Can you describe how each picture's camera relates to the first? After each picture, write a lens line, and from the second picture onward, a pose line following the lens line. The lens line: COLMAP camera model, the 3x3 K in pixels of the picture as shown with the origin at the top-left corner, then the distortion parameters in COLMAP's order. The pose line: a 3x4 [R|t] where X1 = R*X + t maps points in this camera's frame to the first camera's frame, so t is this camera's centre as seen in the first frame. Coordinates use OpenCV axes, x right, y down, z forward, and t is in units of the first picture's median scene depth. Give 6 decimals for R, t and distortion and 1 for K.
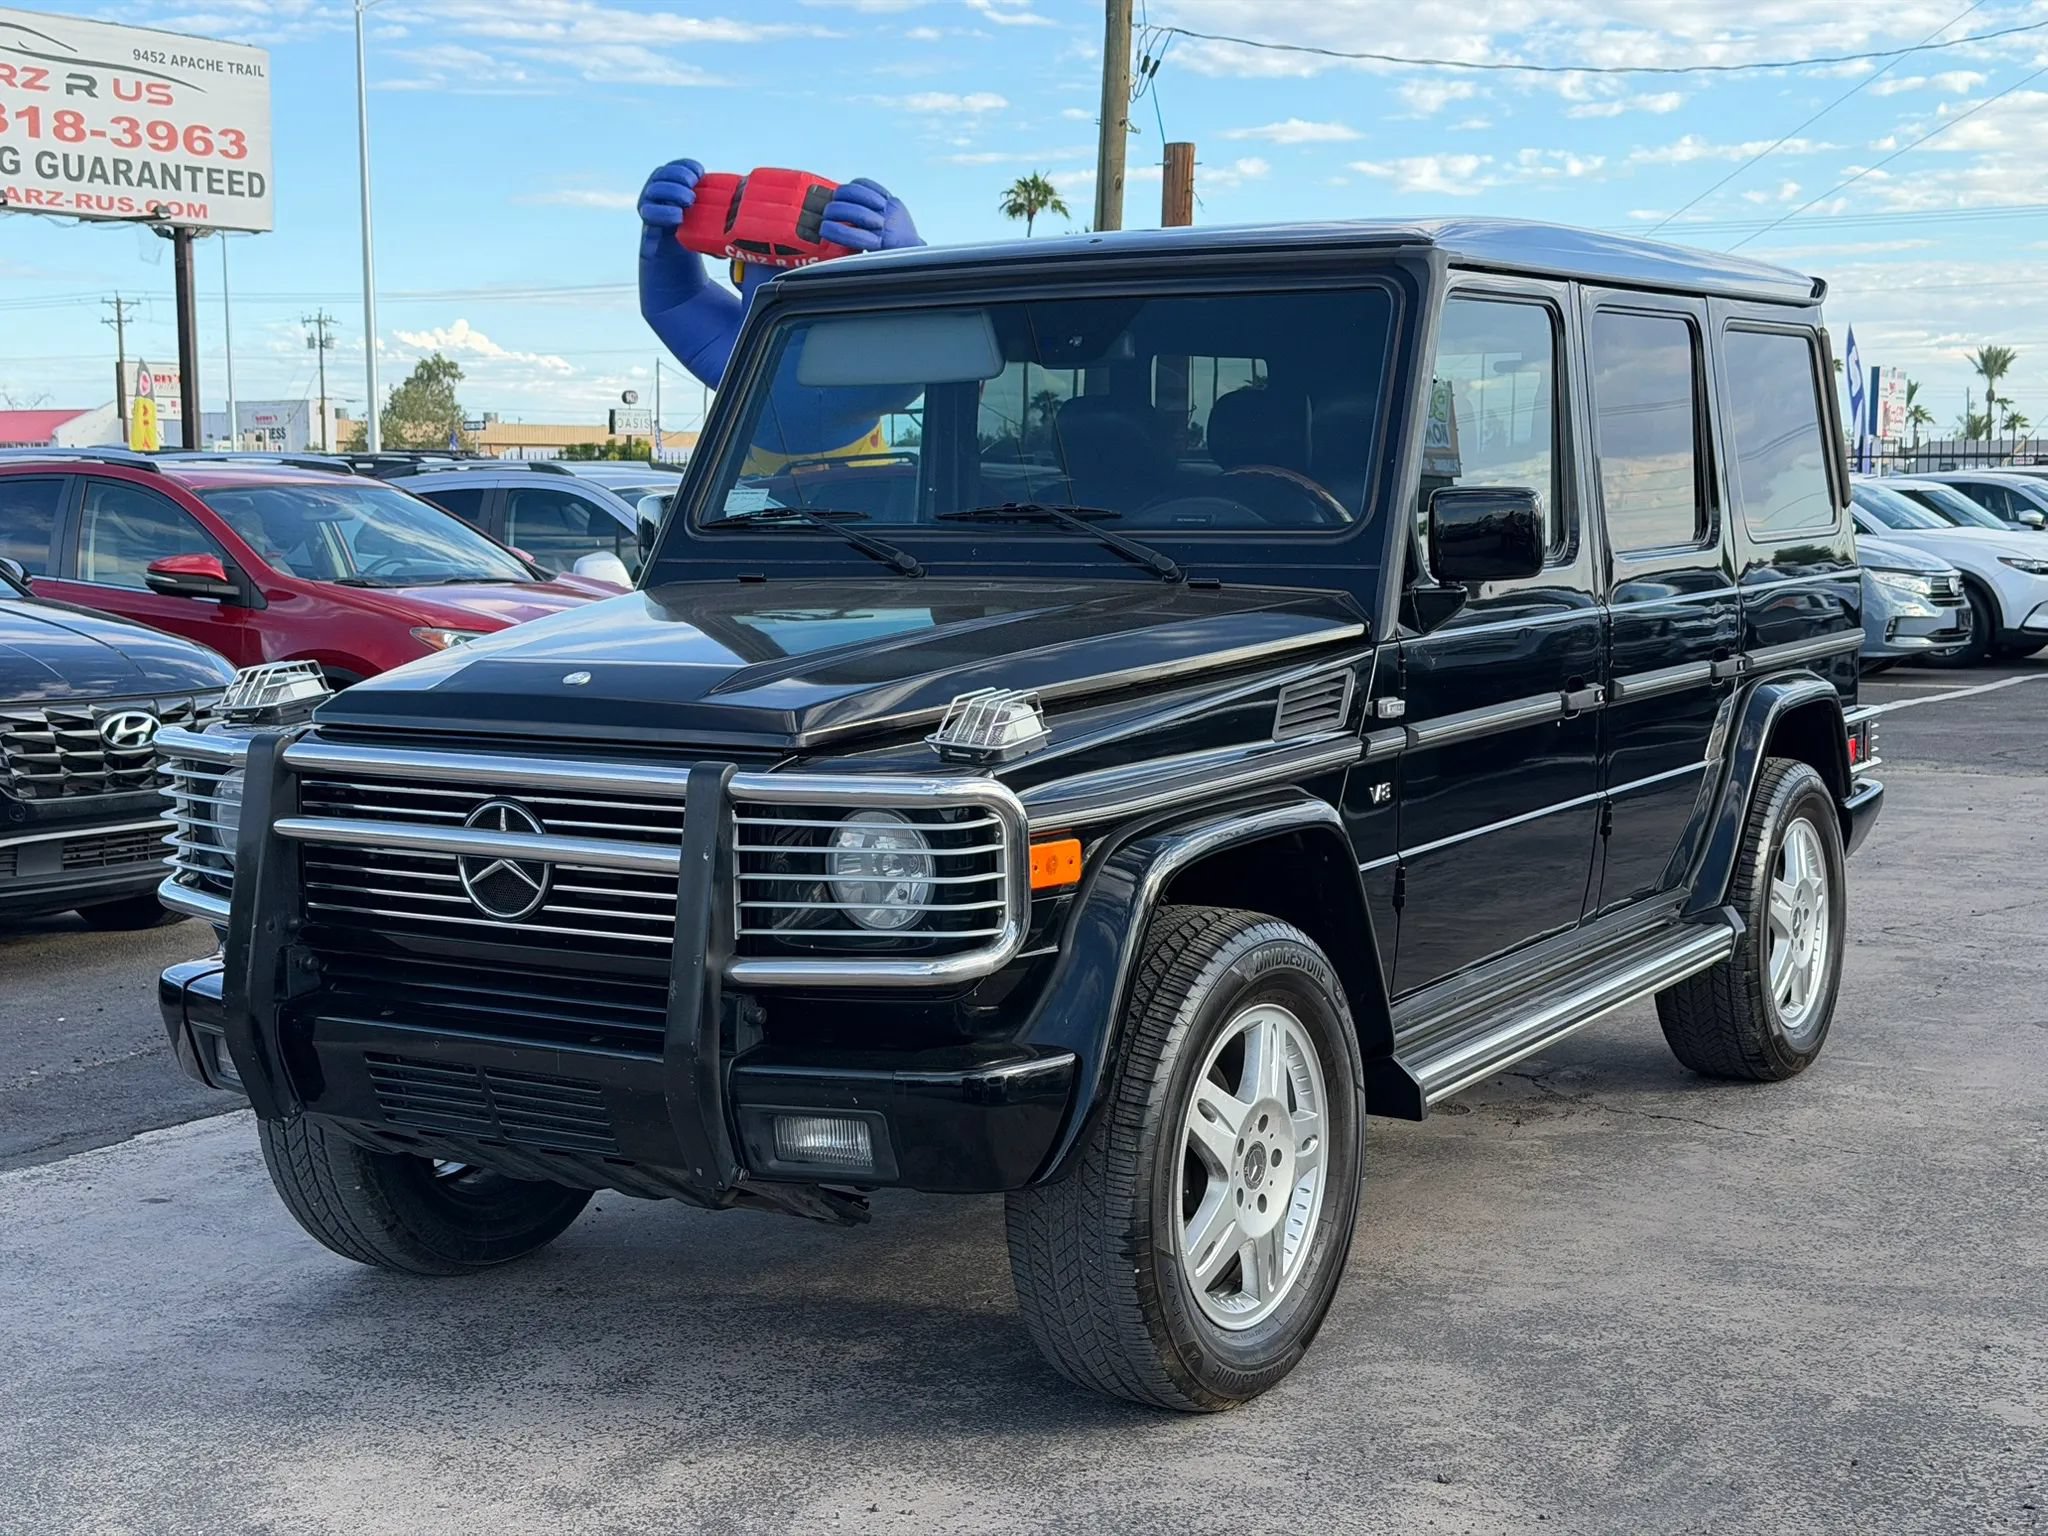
lens RADIAL K [[2838.9, 0, 1033.8], [0, 2838.9, 739.5], [0, 0, 1]] dist [0.206331, -0.463719]
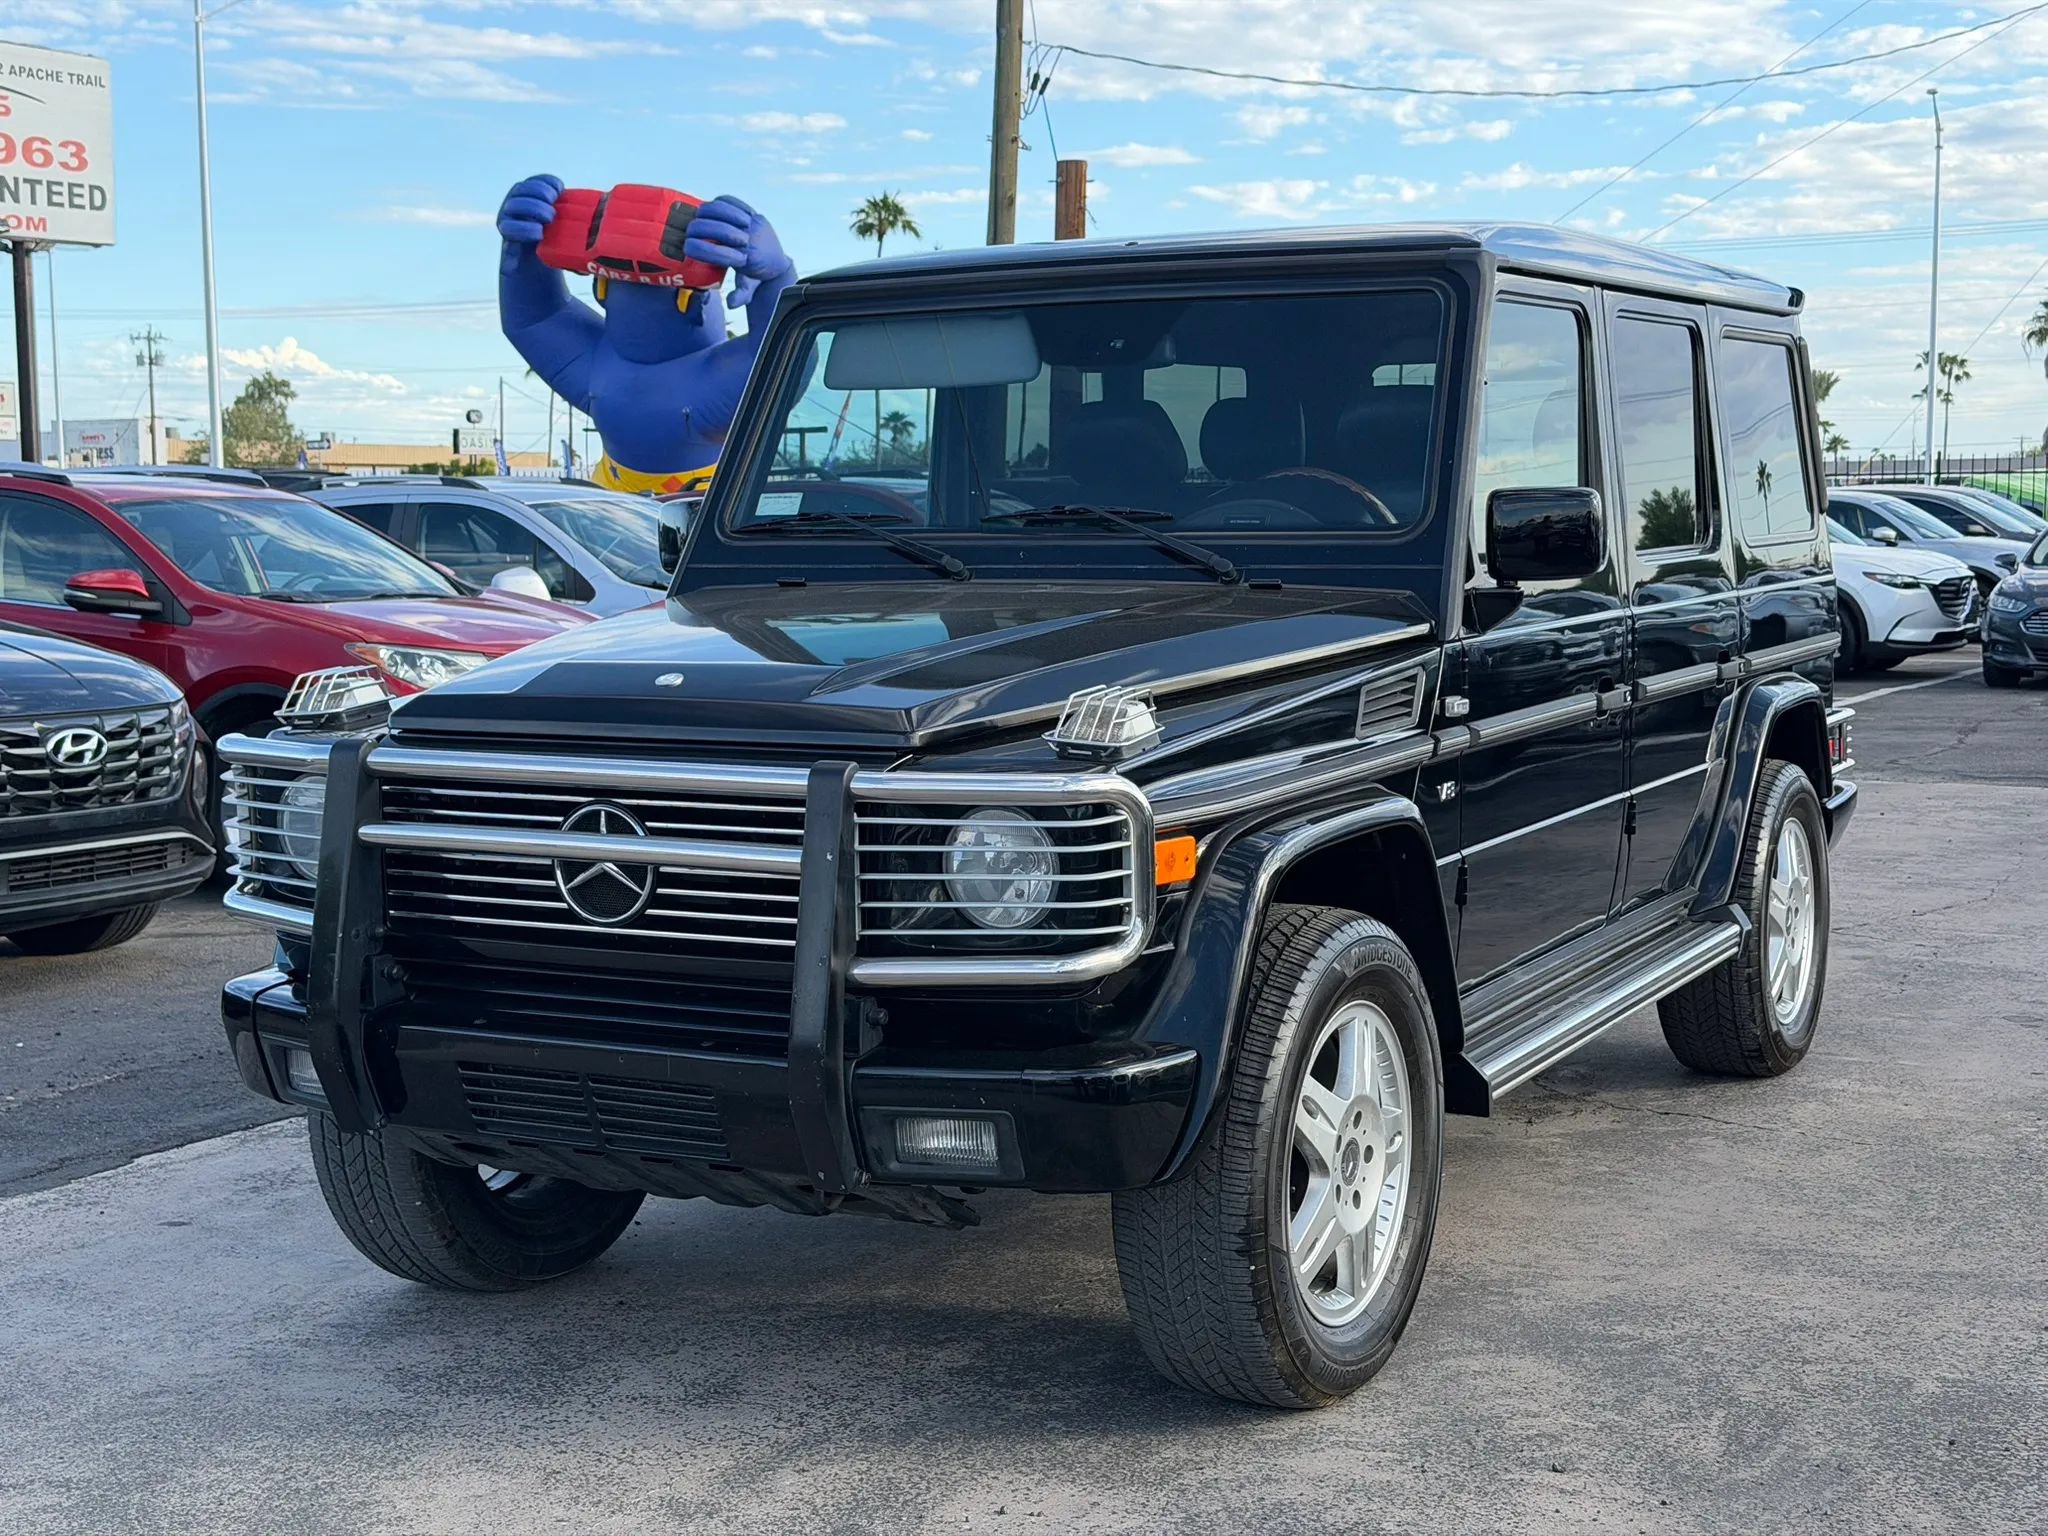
lens RADIAL K [[2834.5, 0, 1068.7], [0, 2834.5, 766.8], [0, 0, 1]] dist [0.208505, -0.468707]
pose [[0.997439, -0.008416, 0.071023, -0.081402], [0.008309, 0.999964, 0.001794, 0.007076], [-0.071036, -0.001200, 0.997473, 0.008343]]
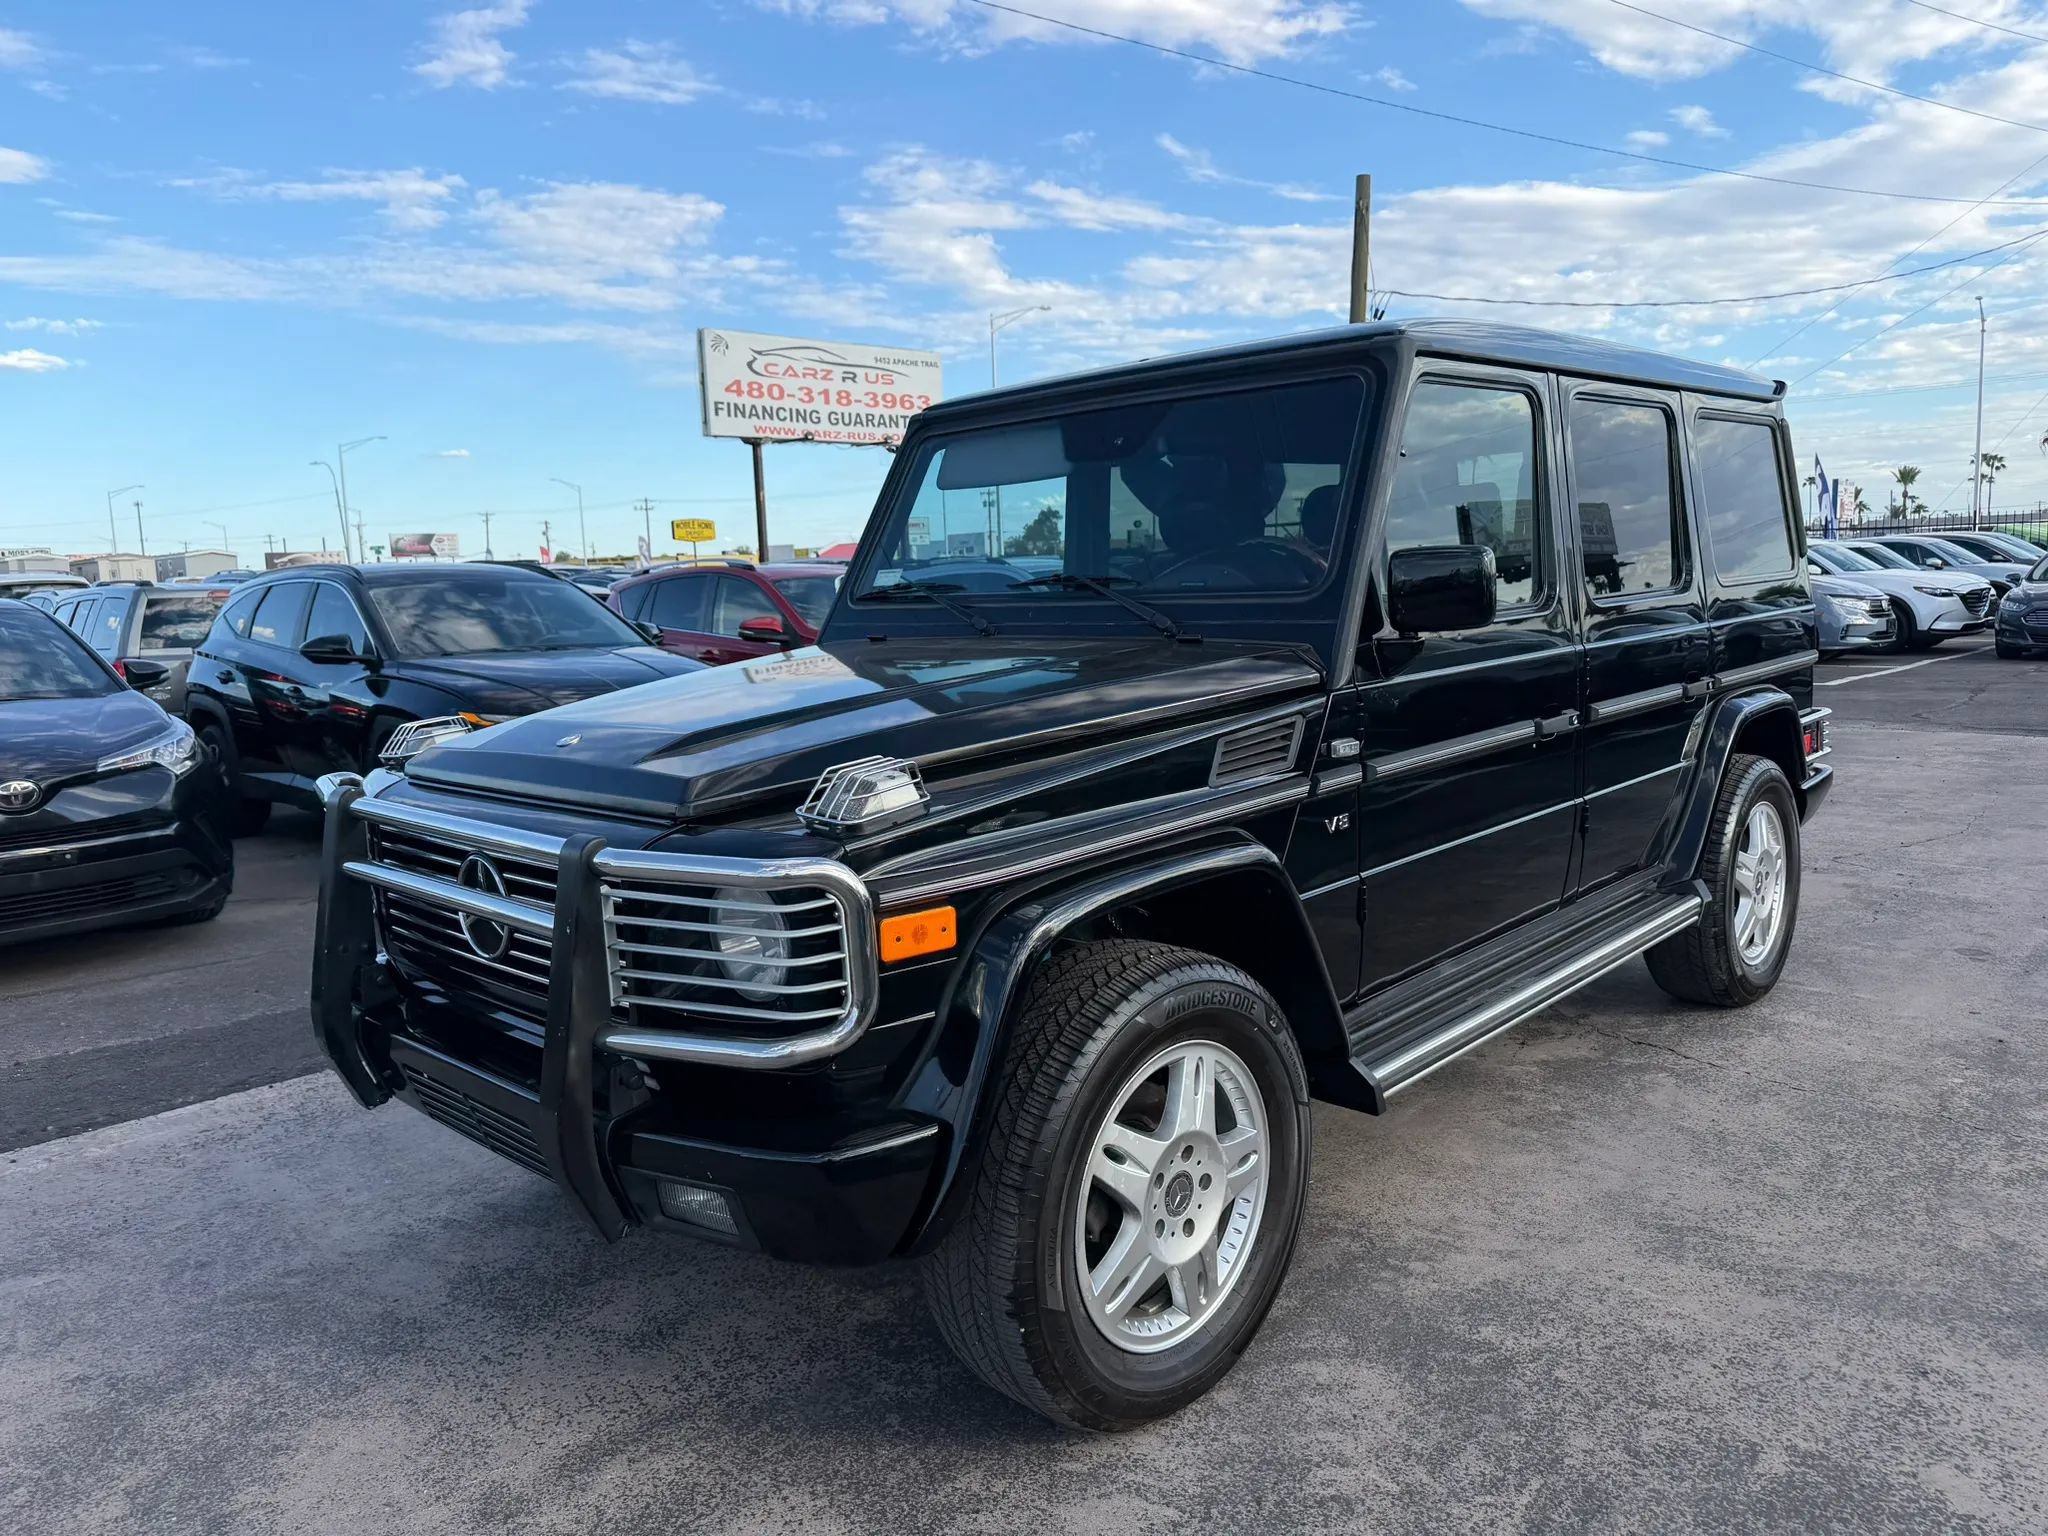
lens RADIAL K [[1413.3, 0, 1073.9], [0, 1413.3, 744.3], [0, 0, 1]] dist [0.017499, -0.029755]
pose [[0.978136, -0.005563, -0.207890, 0.133407], [0.013050, 0.999314, 0.034658, -0.032264], [0.207554, -0.036613, 0.977538, 0.436051]]
